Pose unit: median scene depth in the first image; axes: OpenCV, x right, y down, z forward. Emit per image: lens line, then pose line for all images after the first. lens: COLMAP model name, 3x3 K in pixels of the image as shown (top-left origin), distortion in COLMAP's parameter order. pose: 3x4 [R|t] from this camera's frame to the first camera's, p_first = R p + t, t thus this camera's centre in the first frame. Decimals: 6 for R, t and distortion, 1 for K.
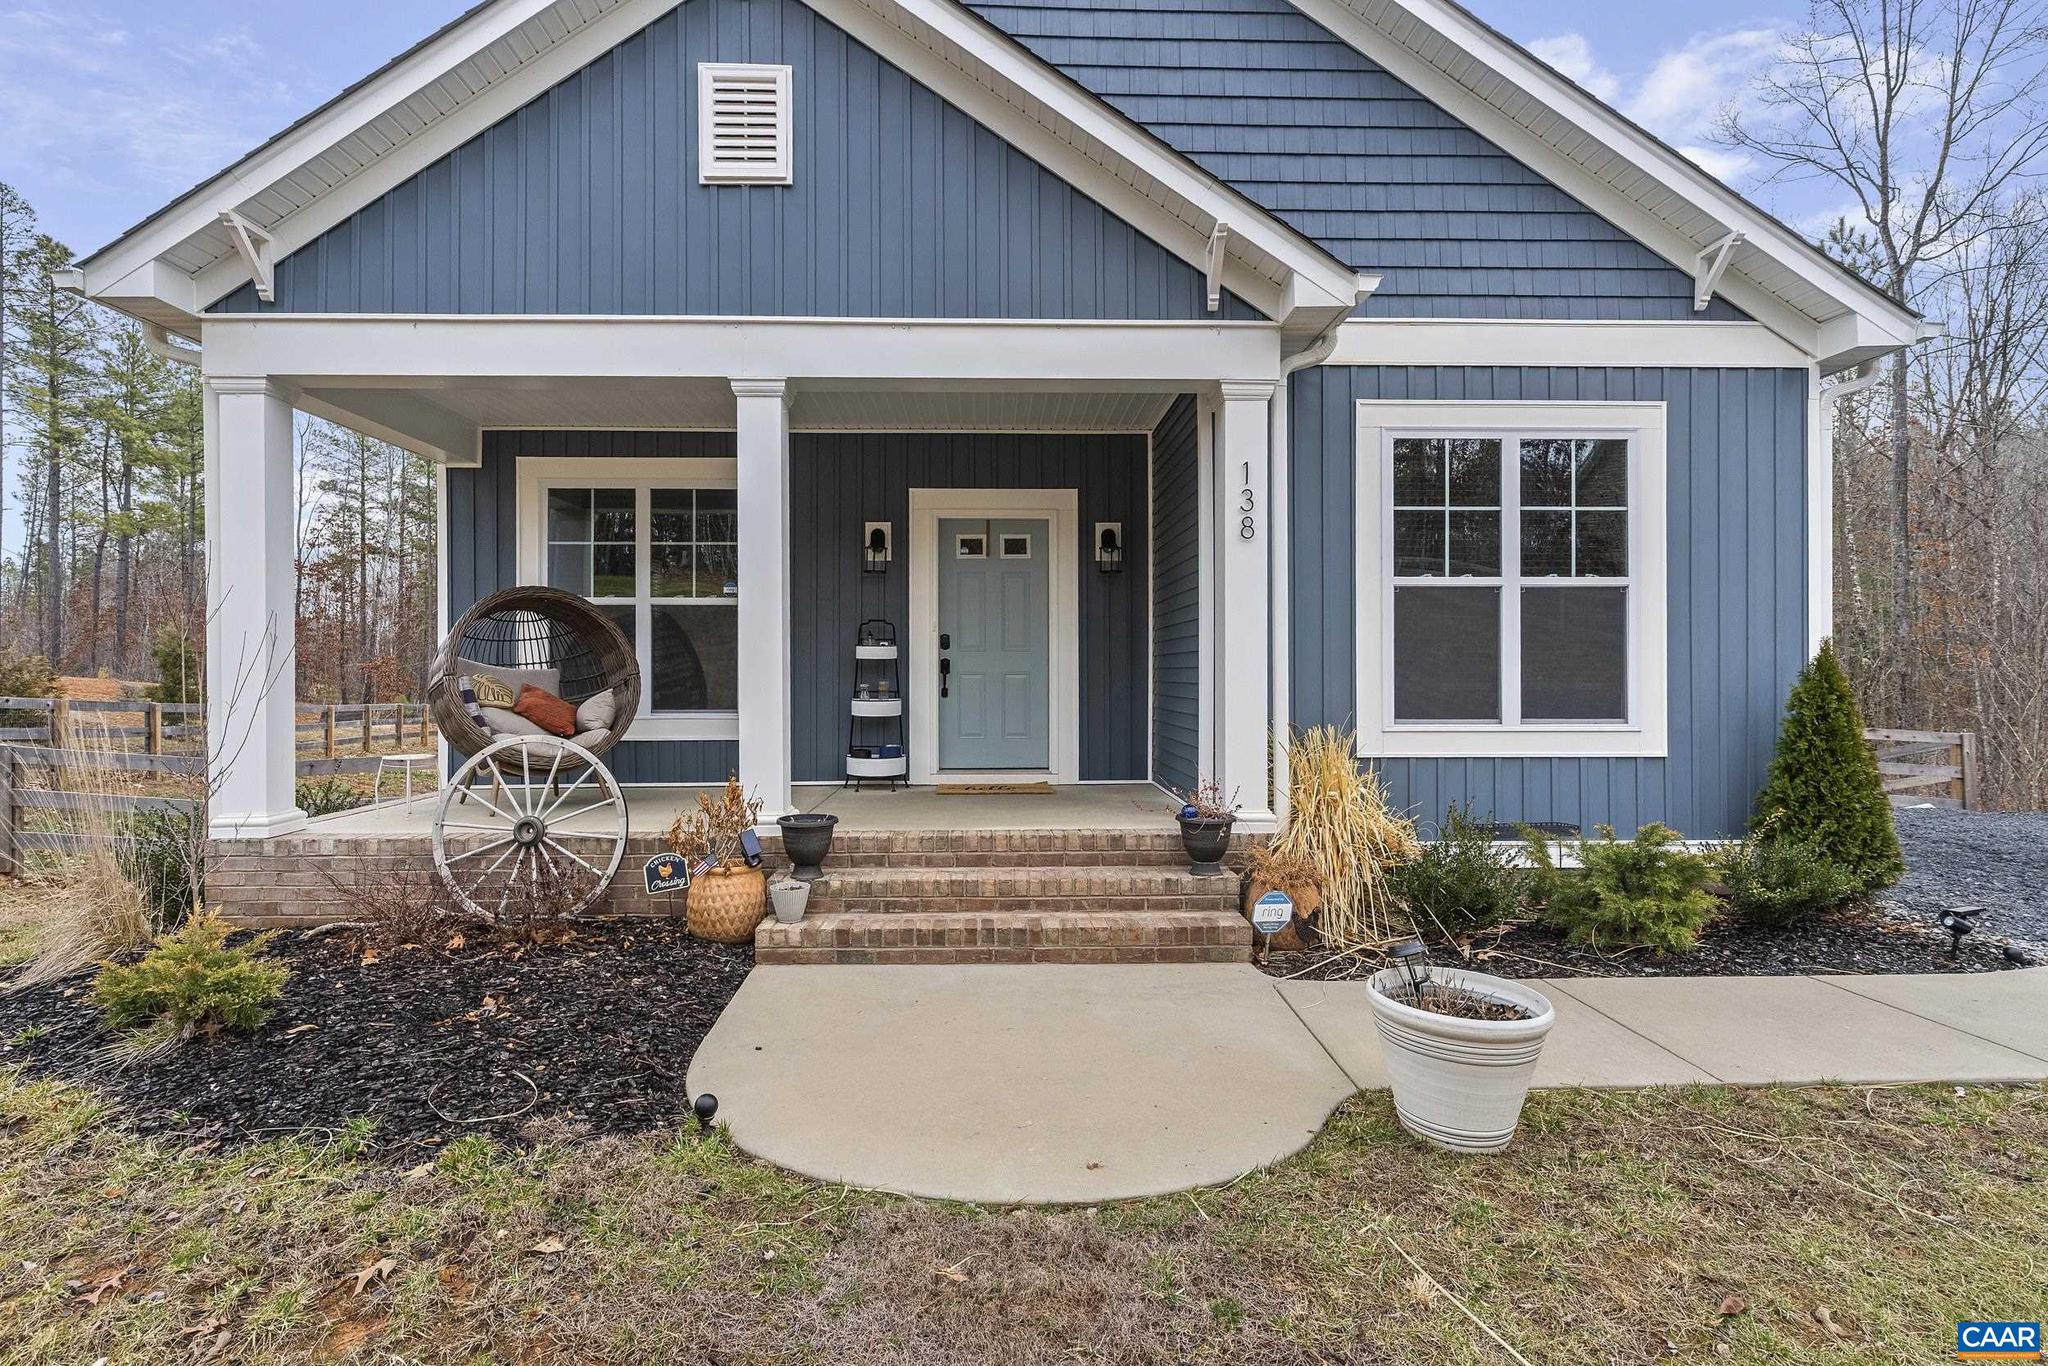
lens RADIAL K [[989.5, 0, 1010.3], [0, 989.5, 677.7], [0, 0, 1]] dist [0.004314, -0.001412]
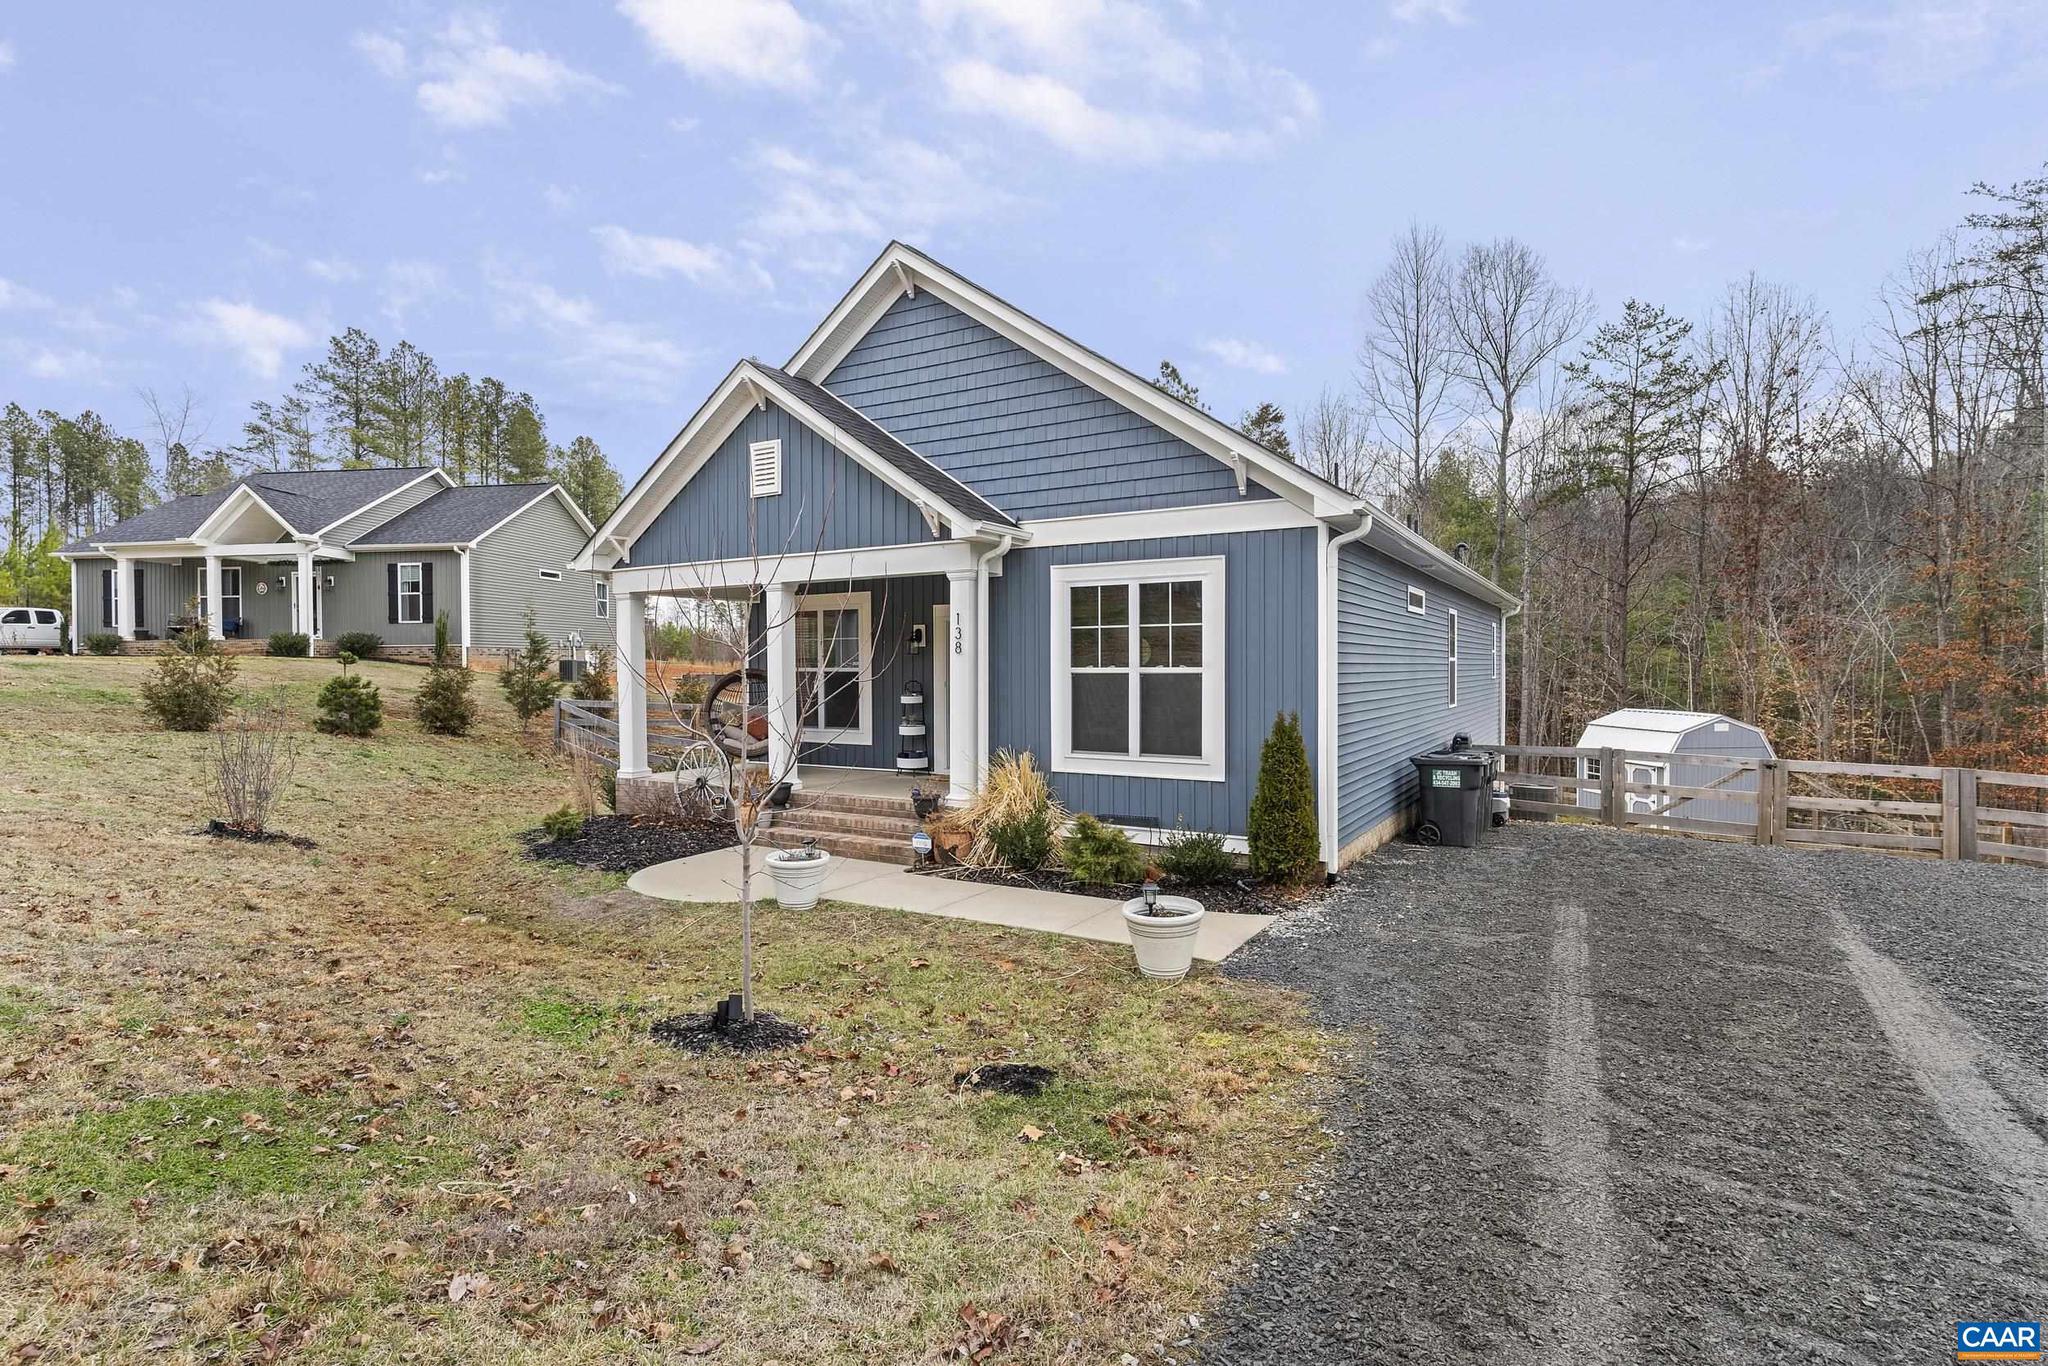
lens RADIAL K [[989.5, 0, 1032.3], [0, 989.5, 682.8], [0, 0, 1]] dist [0.004314, -0.001412]
pose [[0.843519, 0.006893, -0.537055, 1.369189], [-0.000426, 0.999926, 0.012165, -0.105207], [0.537099, -0.010033, 0.843460, -0.527907]]
